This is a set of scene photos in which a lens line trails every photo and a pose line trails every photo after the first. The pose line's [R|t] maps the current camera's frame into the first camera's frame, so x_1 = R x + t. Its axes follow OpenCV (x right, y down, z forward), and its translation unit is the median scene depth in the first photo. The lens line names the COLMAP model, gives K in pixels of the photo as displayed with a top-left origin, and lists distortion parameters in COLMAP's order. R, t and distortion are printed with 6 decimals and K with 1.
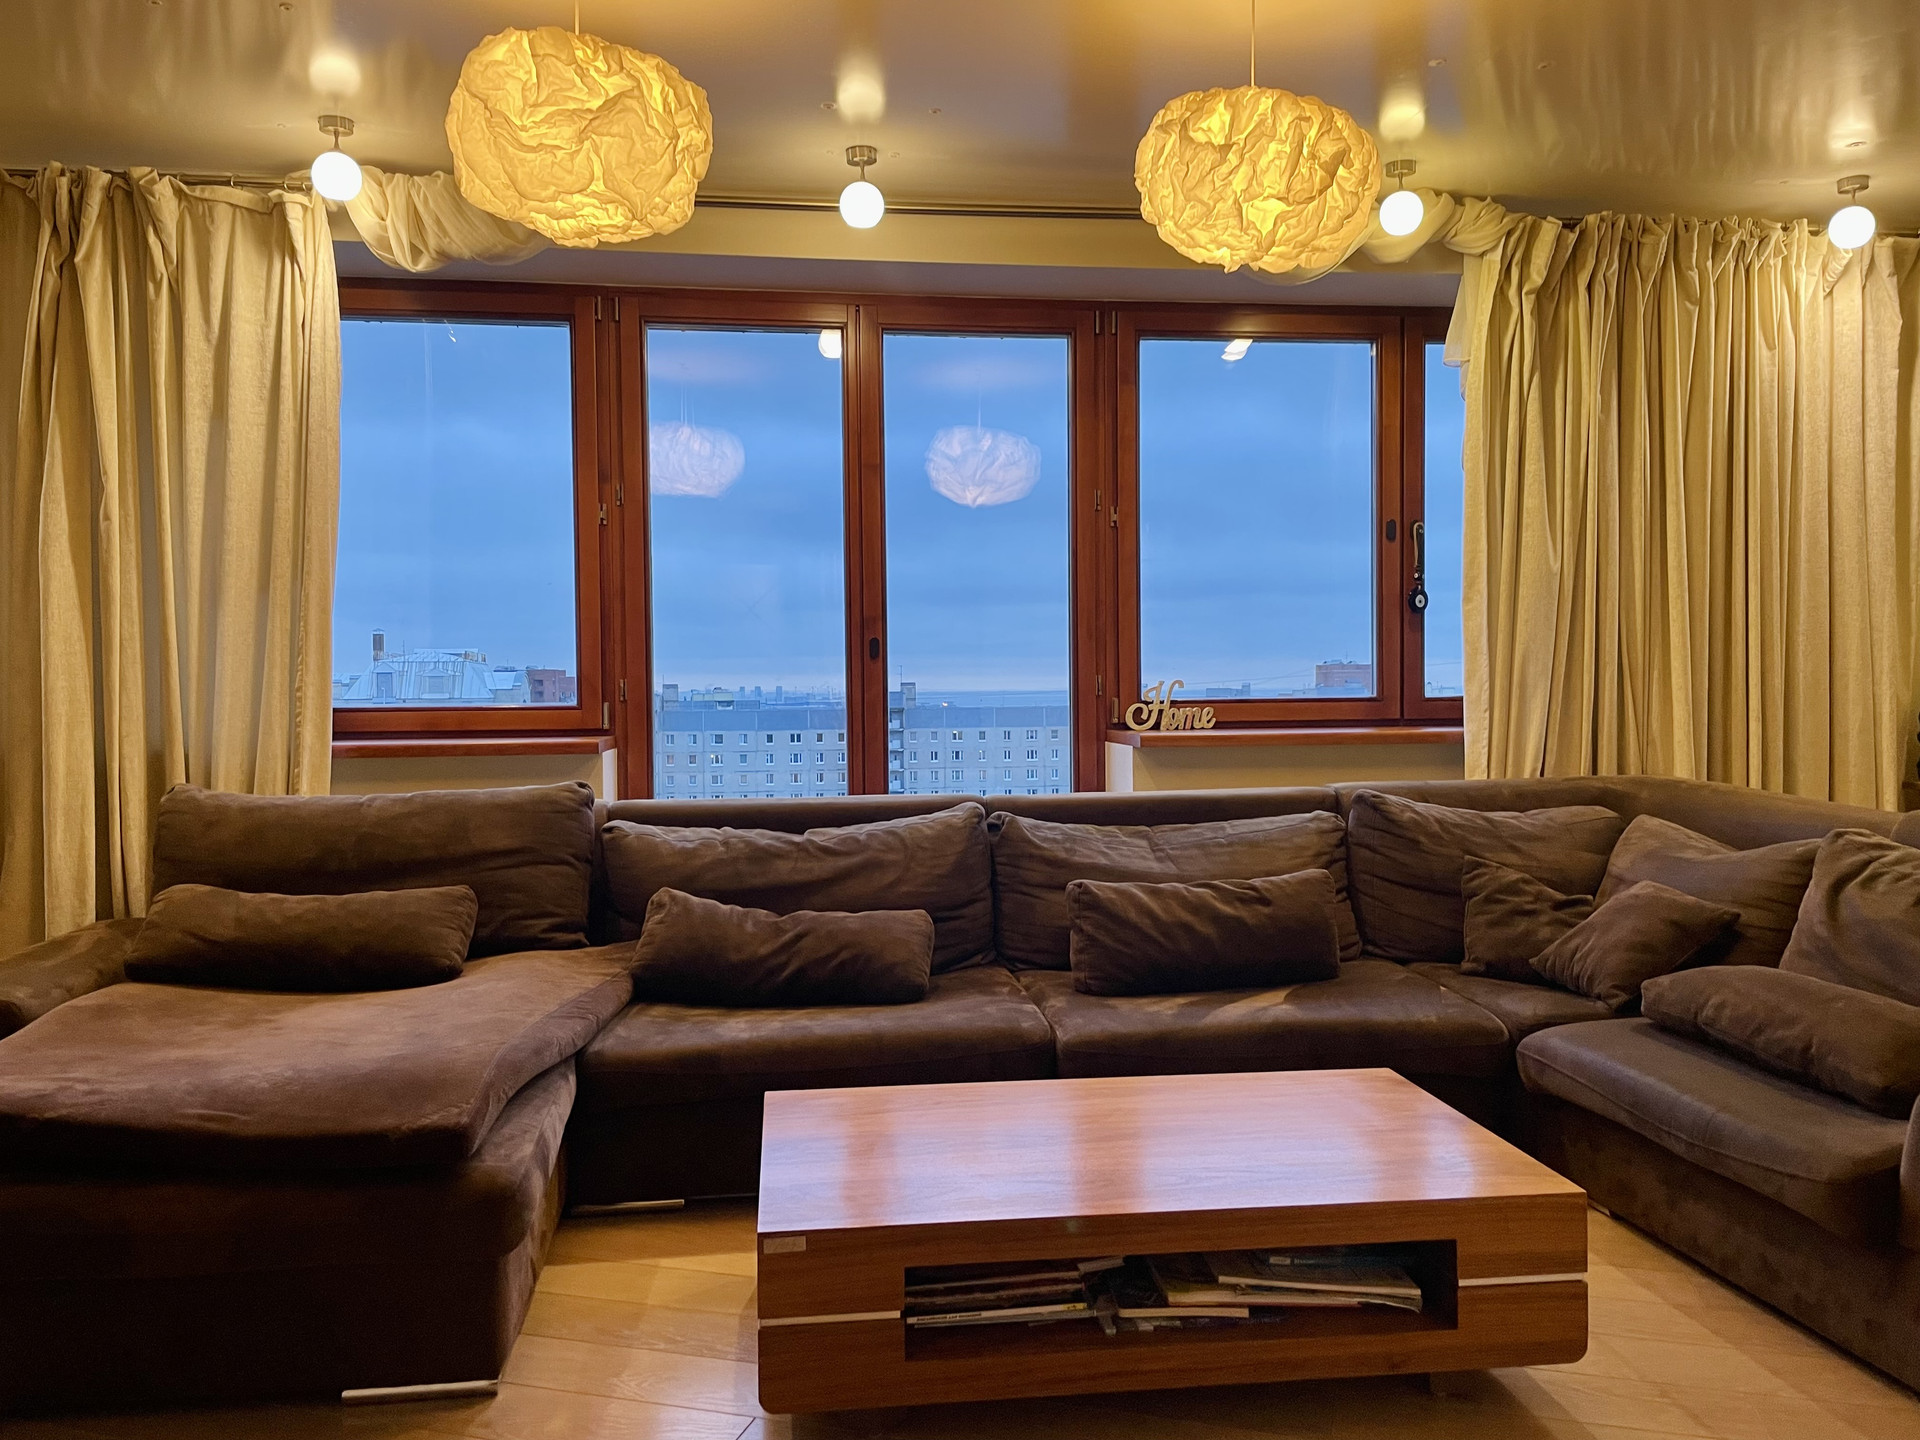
lens RADIAL K [[1449.7, 0, 960.0], [0, 1449.7, 720.0], [0, 0, 1]] dist [0.090162, -0.124097]
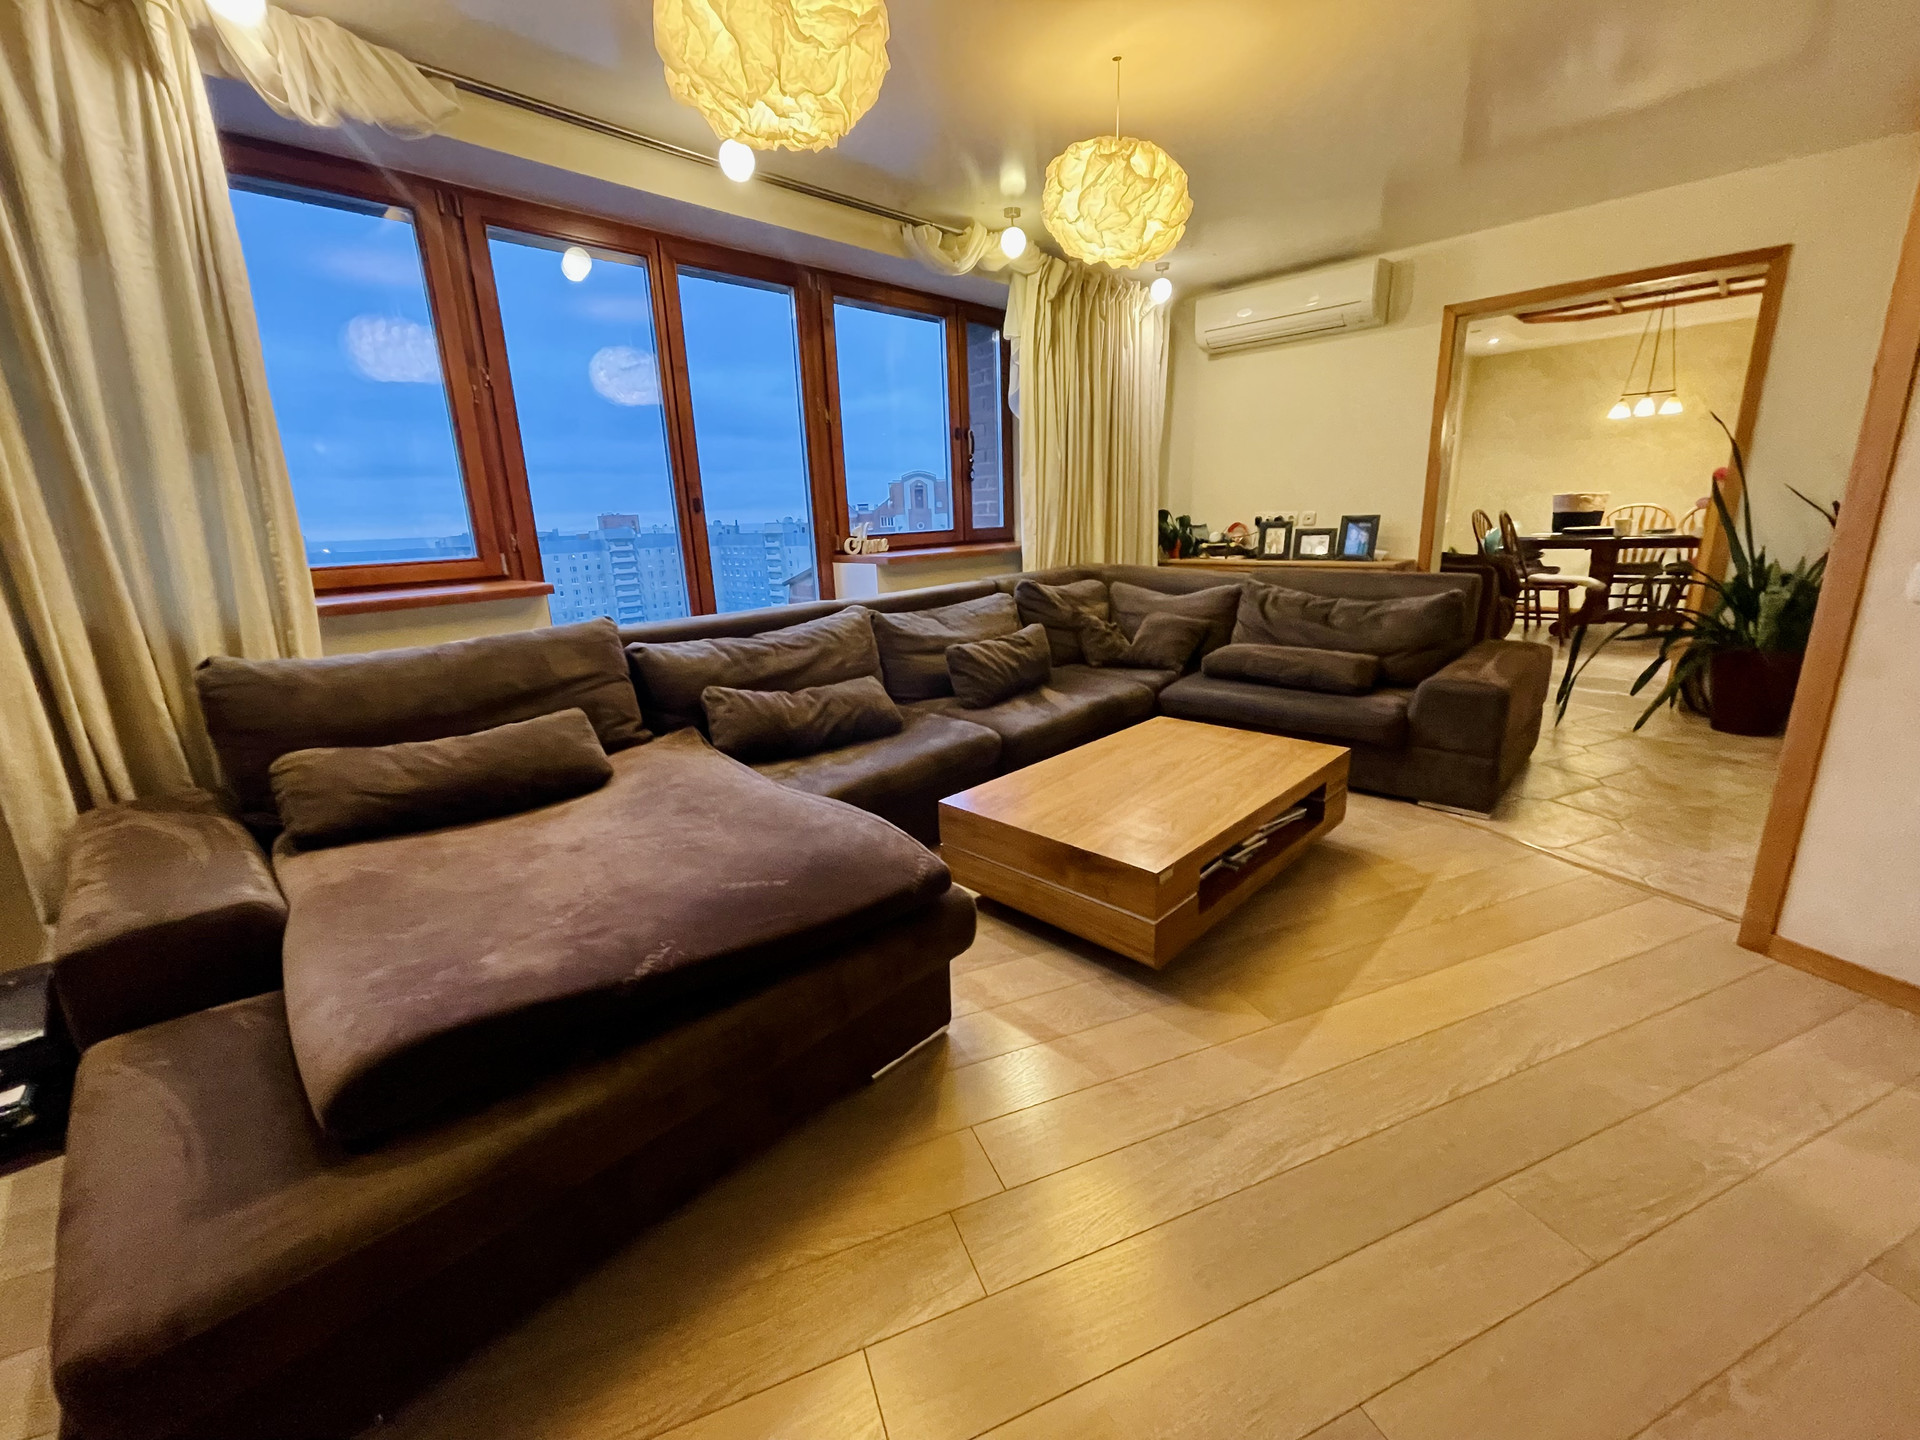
lens RADIAL K [[773.7, 0, 953.7], [0, 773.7, 717.0], [0, 0, 1]] dist [-0.000758, 0.000342]
pose [[0.788368, -0.176204, 0.589430, -0.421706], [0.044423, 0.971909, 0.231126, -0.014567], [-0.613598, -0.156029, 0.774050, 0.266598]]
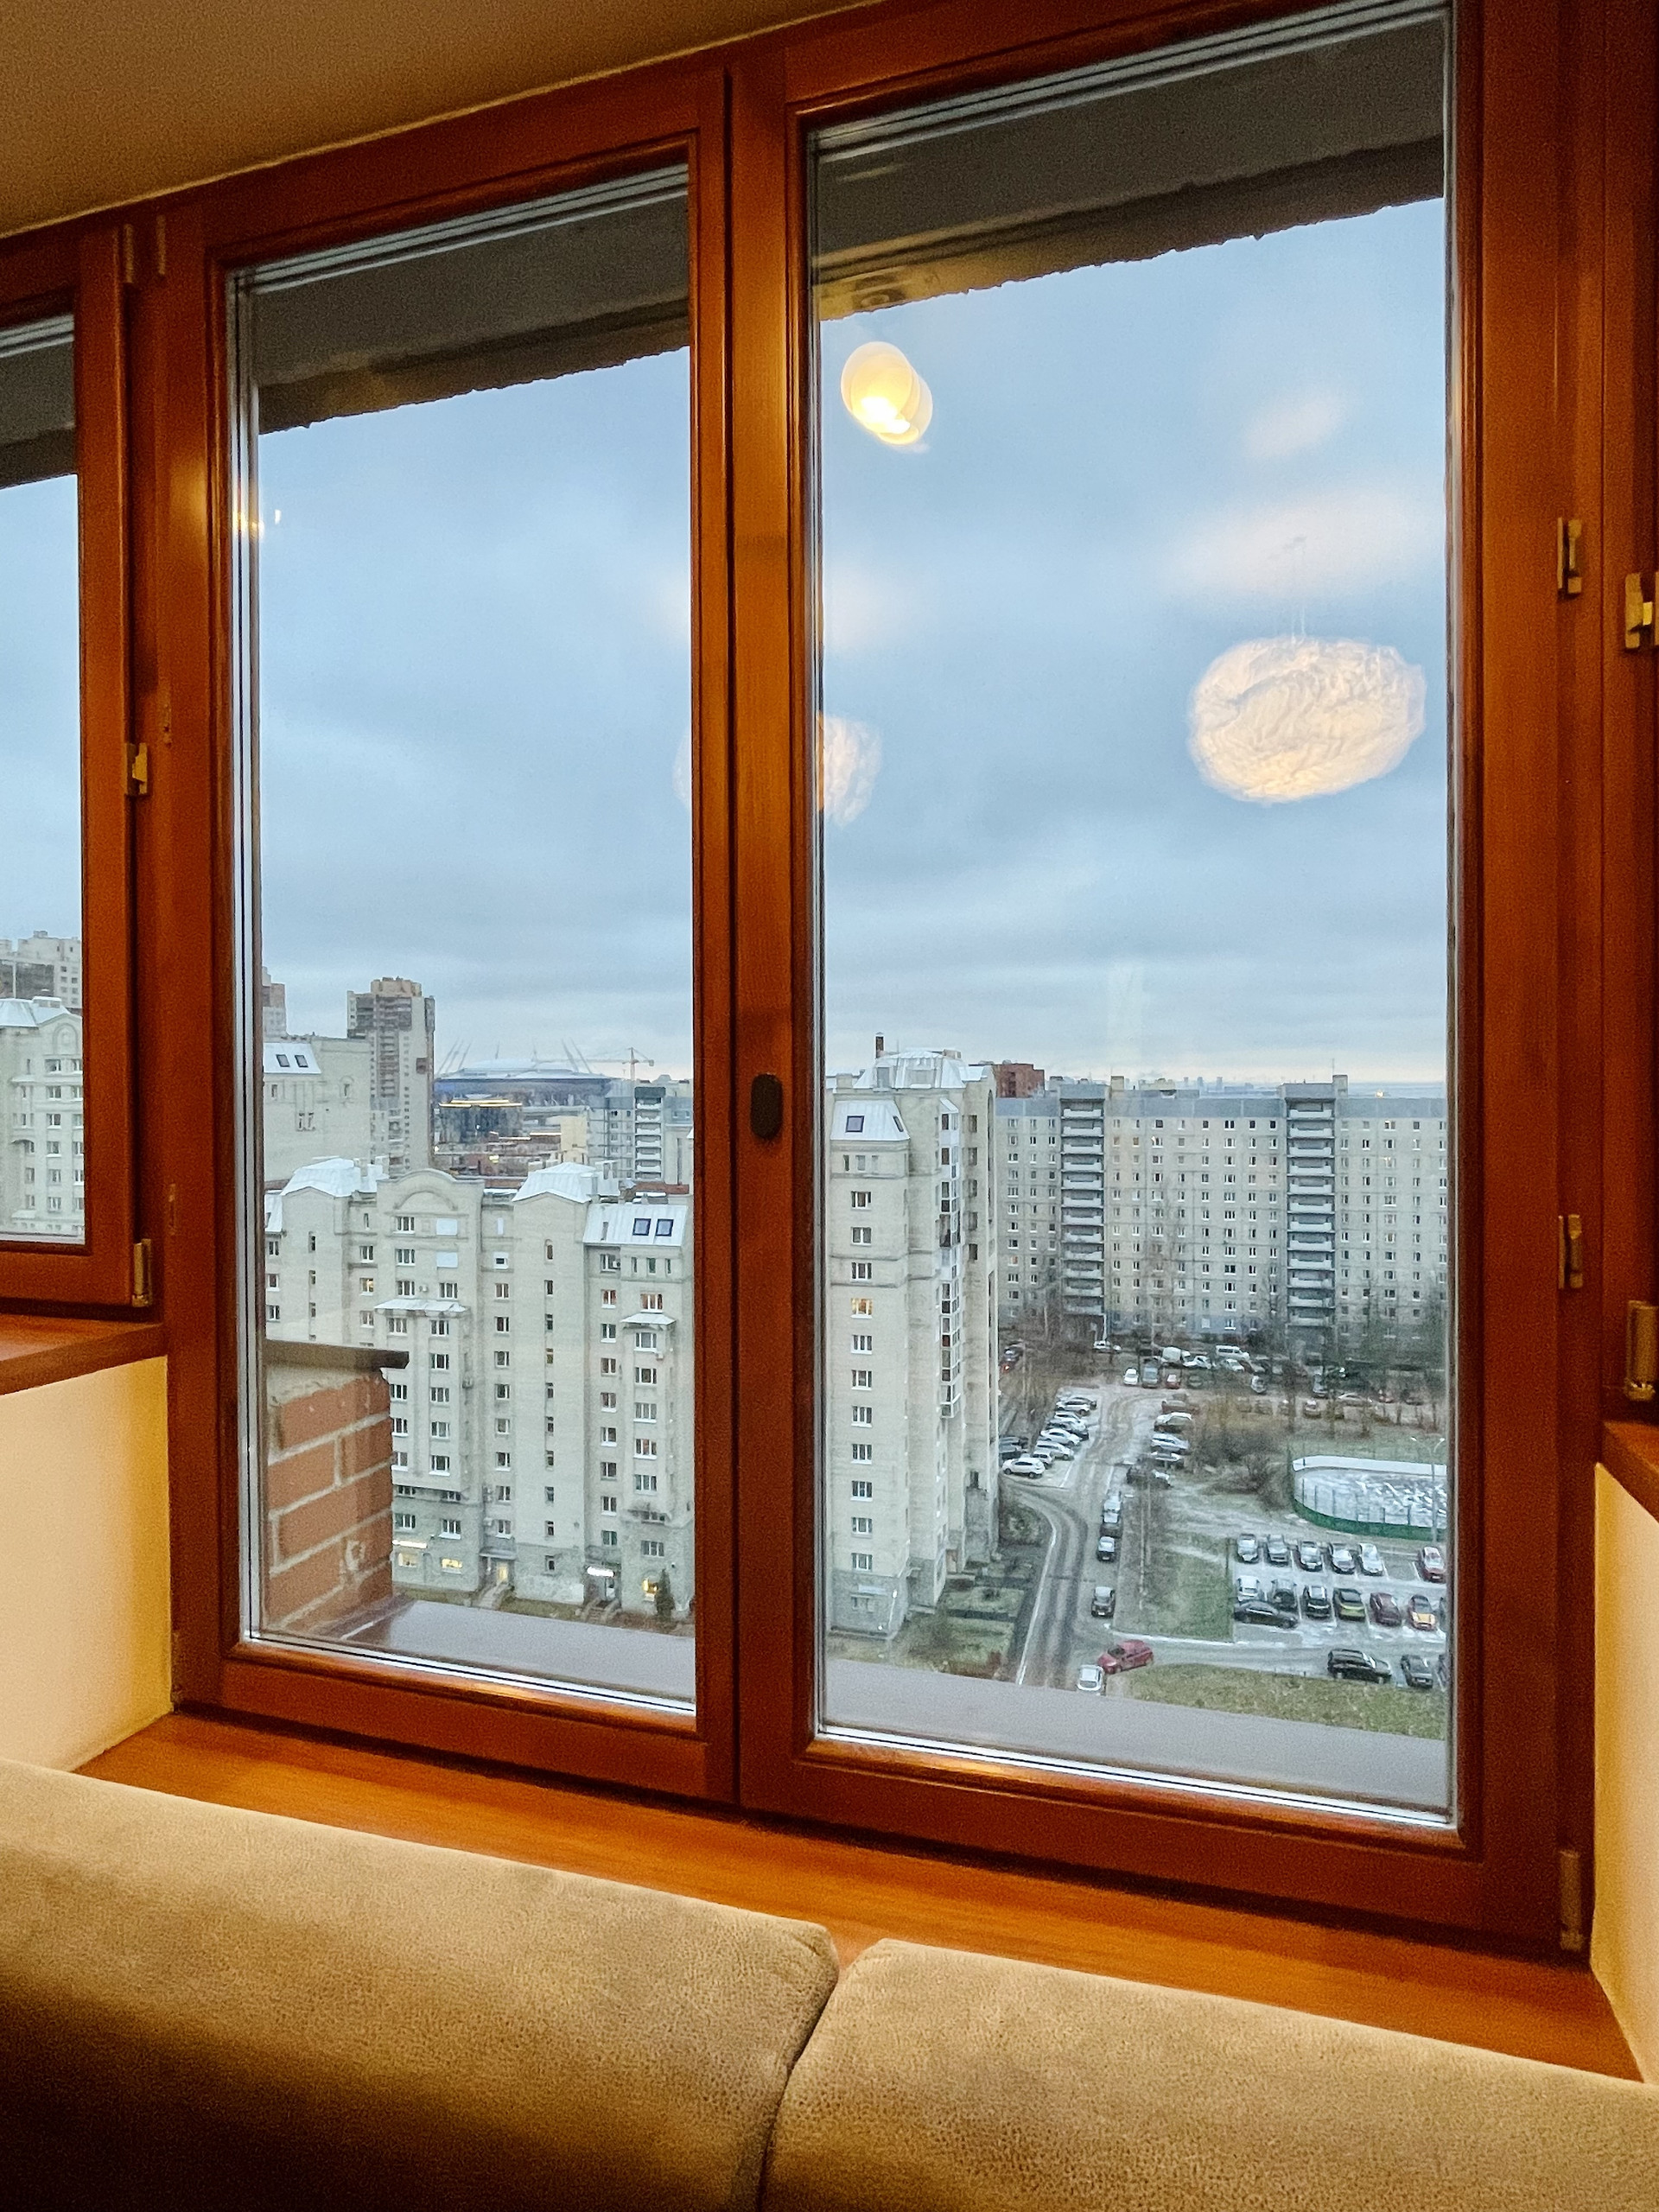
lens RADIAL K [[1235.4, 0, 833.3], [0, 1235.4, 1095.6], [0, 0, 1]] dist [0.000644, -0.000389]
pose [[0.910465, 0.009476, -0.413478, 0.082062], [-0.012784, 0.999905, -0.005235, -0.061869], [0.413389, 0.010052, 0.910499, 0.913993]]
